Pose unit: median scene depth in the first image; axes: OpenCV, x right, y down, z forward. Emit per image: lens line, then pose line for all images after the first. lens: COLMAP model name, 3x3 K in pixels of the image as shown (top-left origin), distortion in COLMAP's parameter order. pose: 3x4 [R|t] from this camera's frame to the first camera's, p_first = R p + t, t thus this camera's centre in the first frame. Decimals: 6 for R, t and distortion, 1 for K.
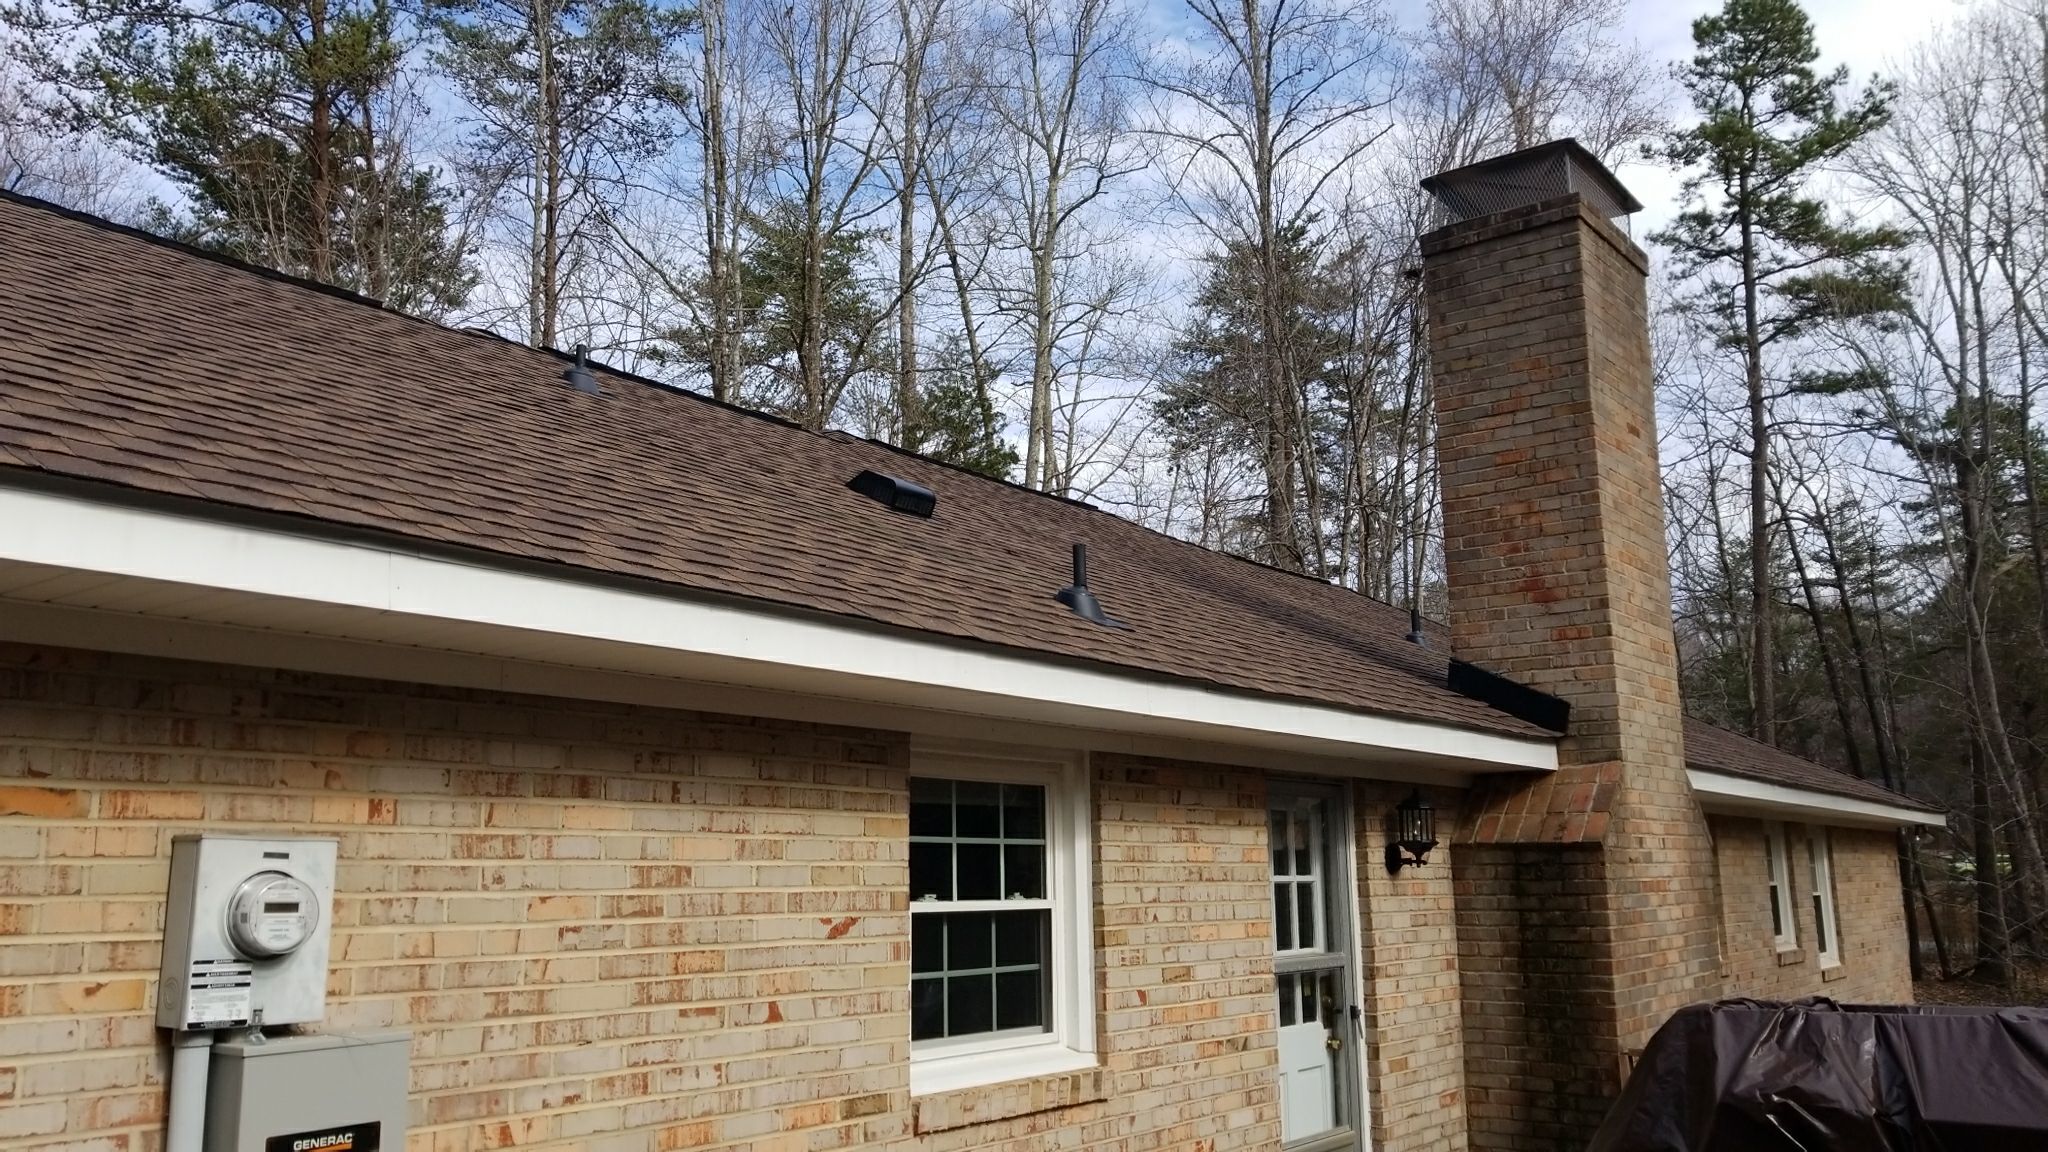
lens RADIAL K [[1632.2, 0, 1024.0], [0, 1632.2, 576.0], [0, 0, 1]] dist [-0.026018, -0.005920]
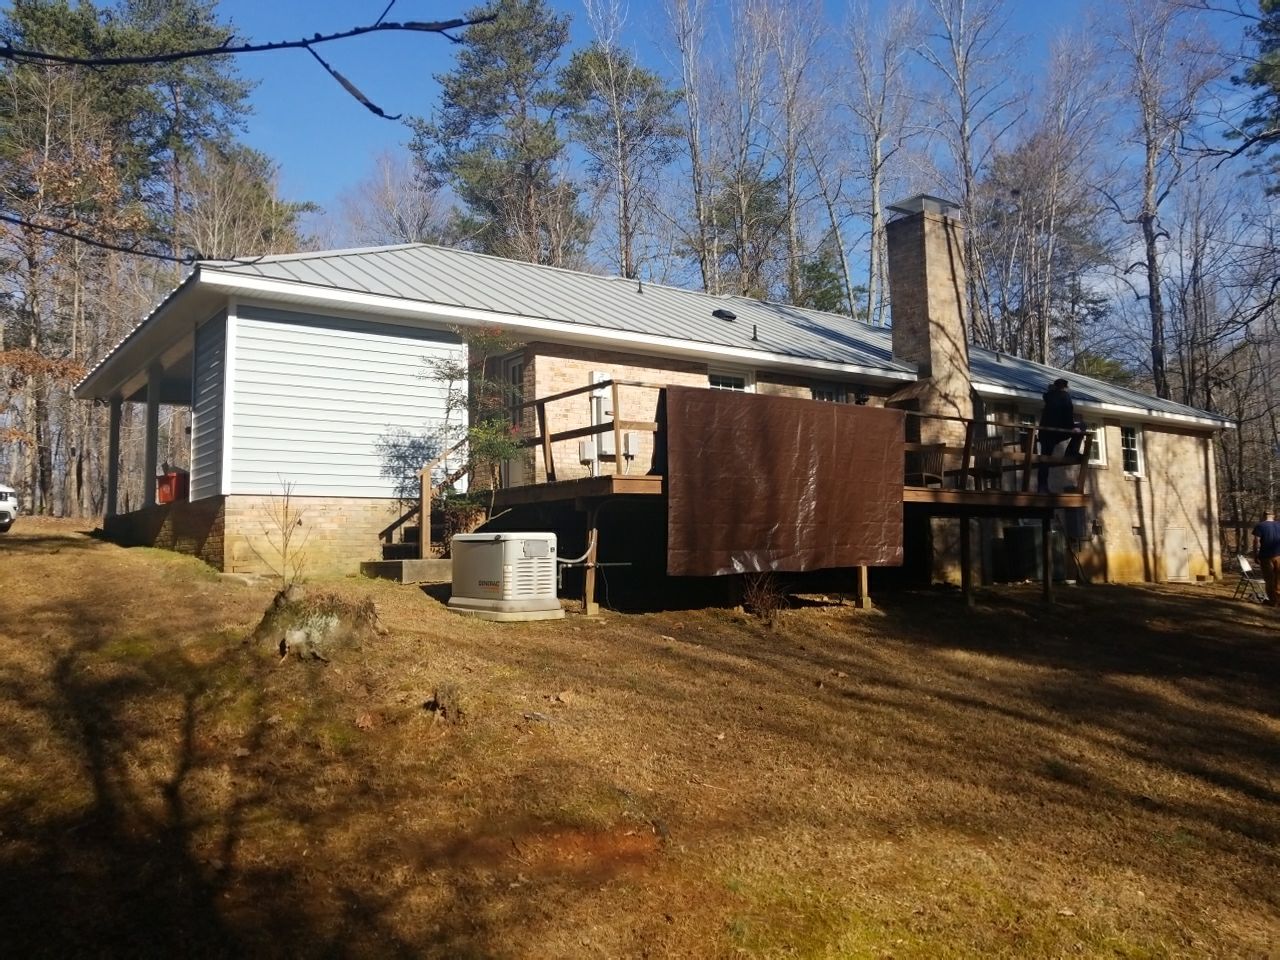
lens RADIAL K [[991.5, 0, 640.0], [0, 991.5, 480.0], [0, 0, 1]] dist [-0.003461, -0.008646]
pose [[0.959747, -0.029525, -0.279311, 0.323468], [0.060374, 0.992900, 0.102494, 0.070452], [0.274302, -0.115231, 0.954715, -1.137851]]
